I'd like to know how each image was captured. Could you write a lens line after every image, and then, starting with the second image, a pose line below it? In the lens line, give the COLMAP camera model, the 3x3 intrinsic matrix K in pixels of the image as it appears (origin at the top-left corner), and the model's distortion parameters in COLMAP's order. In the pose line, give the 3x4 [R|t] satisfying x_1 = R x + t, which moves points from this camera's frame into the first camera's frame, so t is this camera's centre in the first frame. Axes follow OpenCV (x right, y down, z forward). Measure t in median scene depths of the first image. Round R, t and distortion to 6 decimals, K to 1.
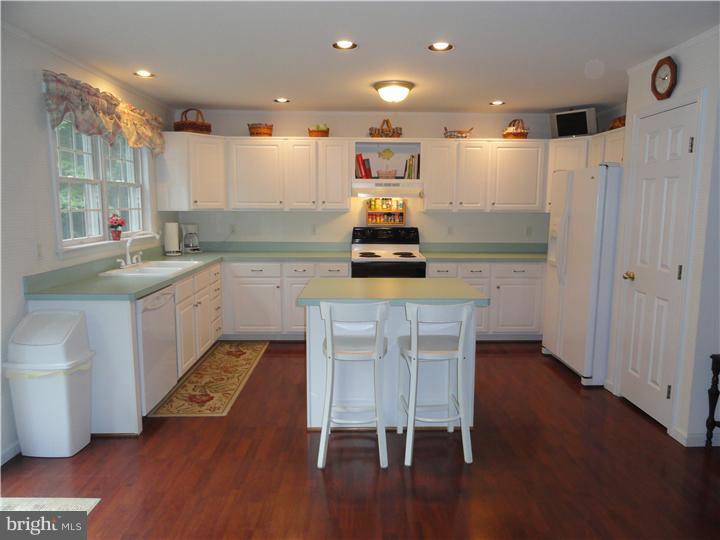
lens RADIAL K [[495.2, 0, 360.0], [0, 495.2, 270.0], [0, 0, 1]] dist [0.002456, 0.000865]
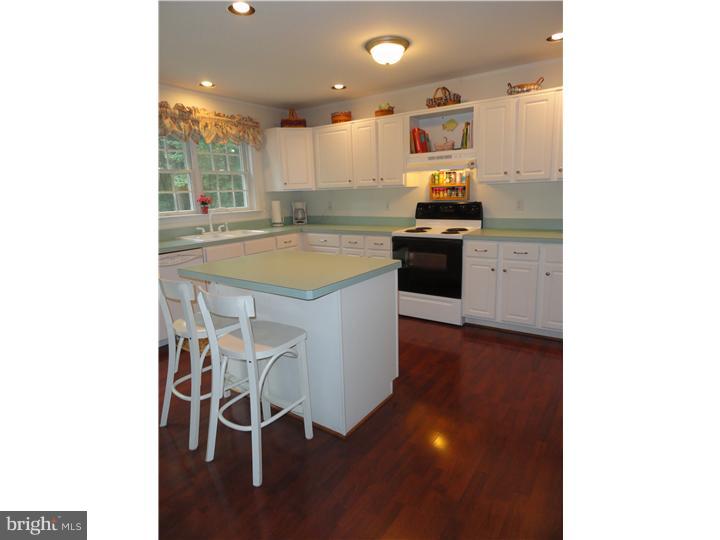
lens RADIAL K [[376.5, 0, 360.0], [0, 376.5, 270.0], [0, 0, 1]] dist [-0.000451, 0.000040]
pose [[0.813394, 0.088640, -0.574921, 0.369401], [-0.041295, 0.994628, 0.094925, -0.016999], [0.580246, -0.053470, 0.812684, 0.301644]]
